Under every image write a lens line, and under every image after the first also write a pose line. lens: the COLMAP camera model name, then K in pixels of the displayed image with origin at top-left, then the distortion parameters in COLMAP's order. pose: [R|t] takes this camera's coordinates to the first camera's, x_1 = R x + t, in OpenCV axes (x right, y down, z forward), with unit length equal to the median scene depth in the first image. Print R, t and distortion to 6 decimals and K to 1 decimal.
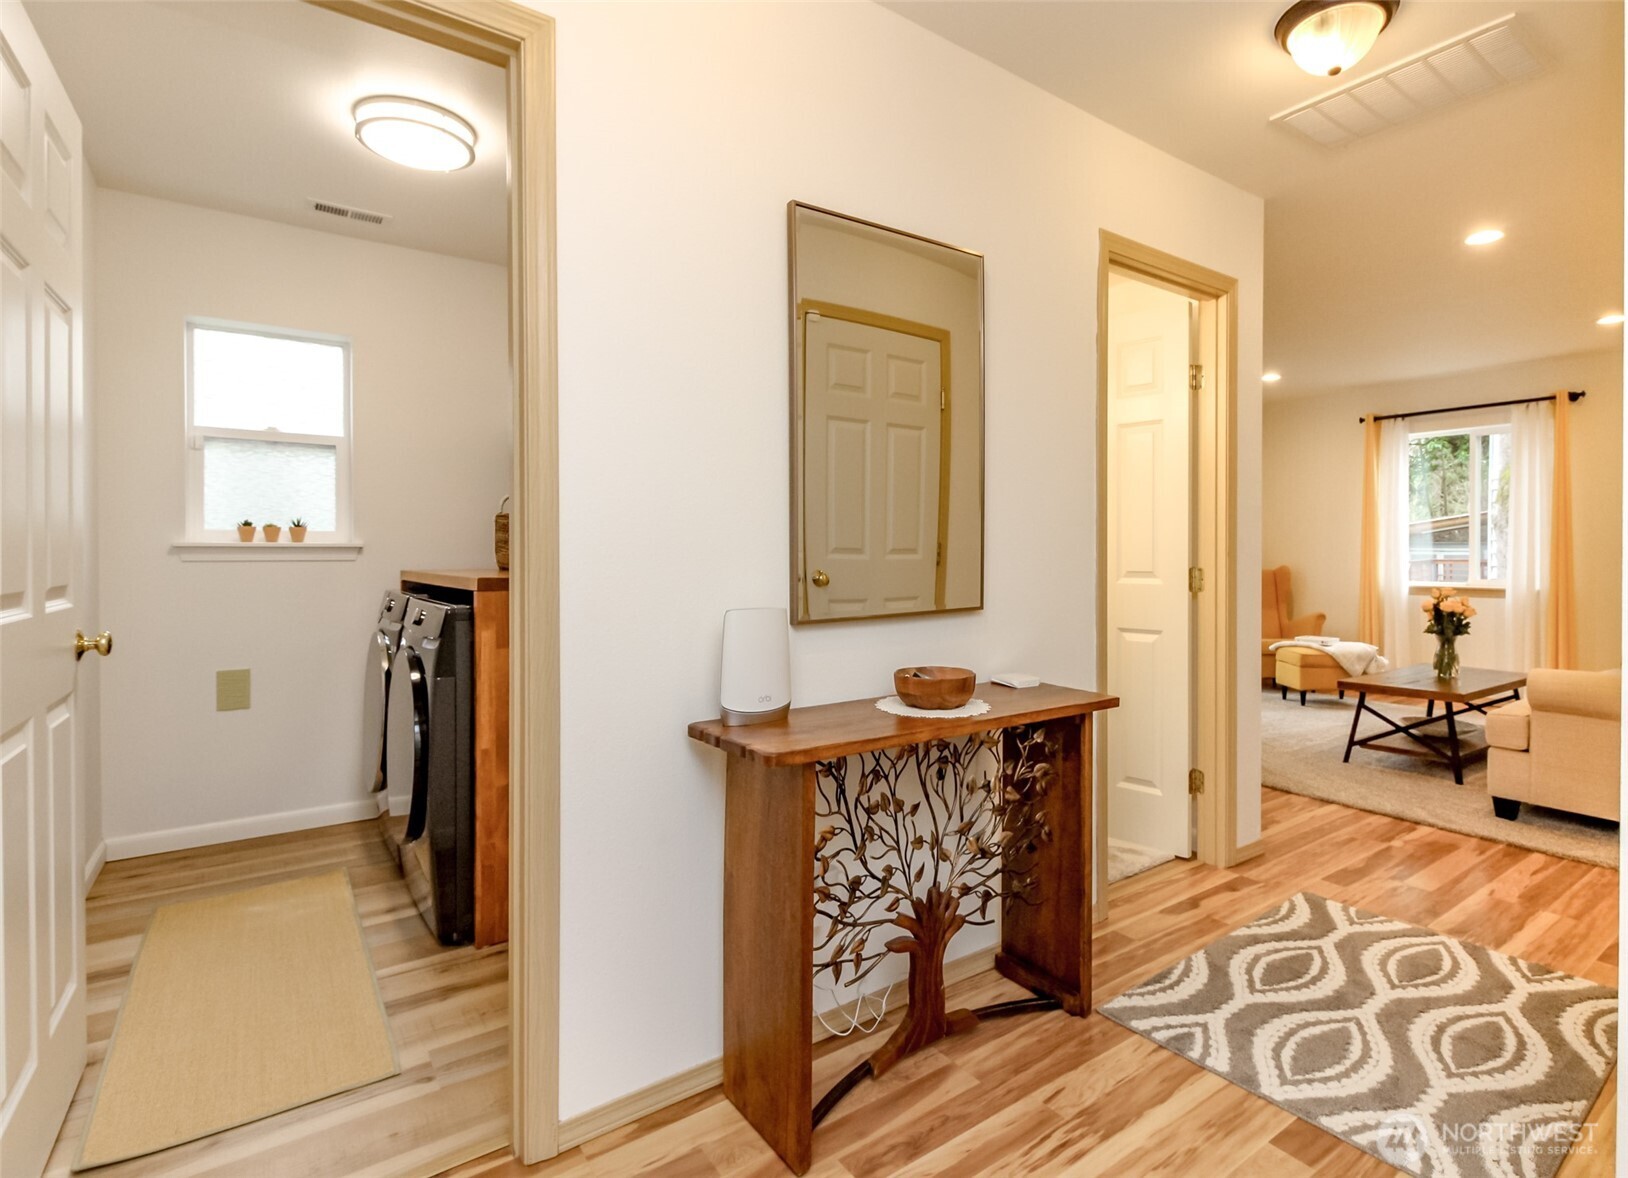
lens RADIAL K [[836.8, 0, 895.3], [0, 836.8, 557.2], [0, 0, 1]] dist [0.002564, 0.000083]
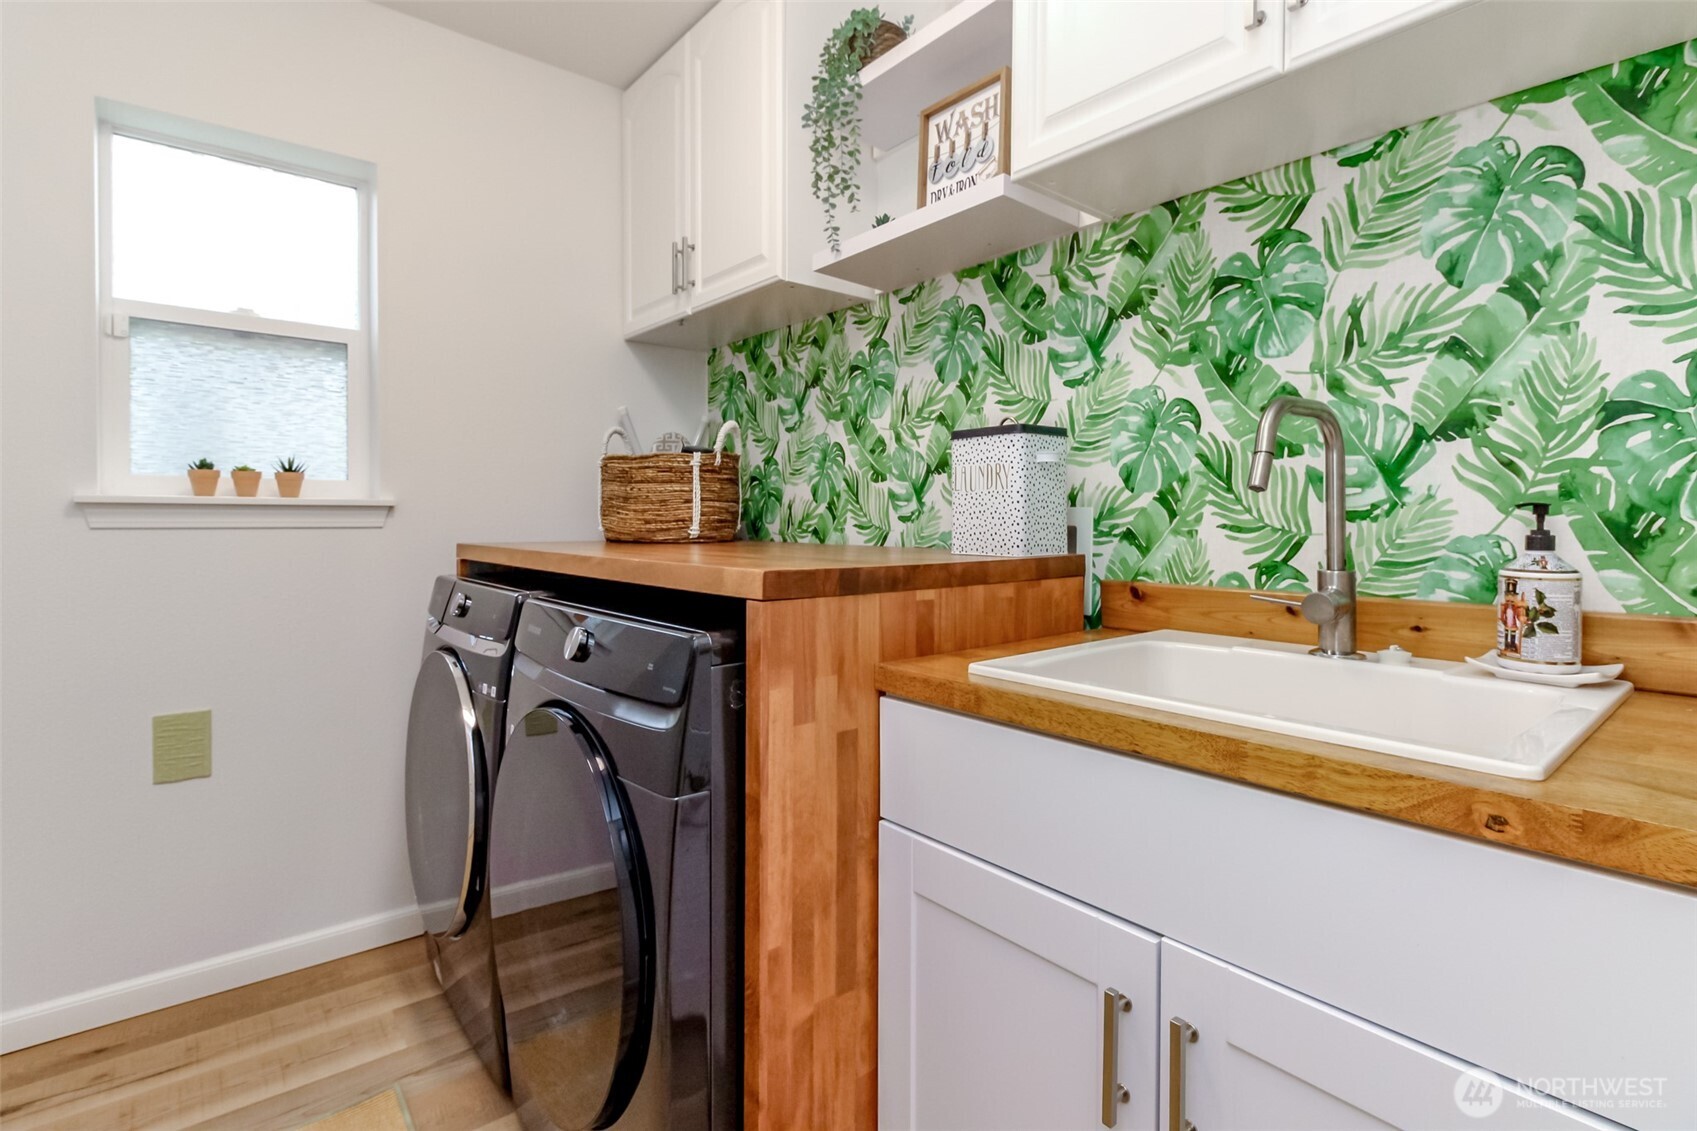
lens RADIAL K [[808.7, 0, 856.3], [0, 808.7, 531.2], [0, 0, 1]] dist [0.001974, -0.001100]
pose [[0.999299, 0.002809, 0.037344, -0.329967], [-0.003173, 0.999948, 0.009696, 0.000122], [-0.037315, -0.009808, 0.999255, 0.404976]]
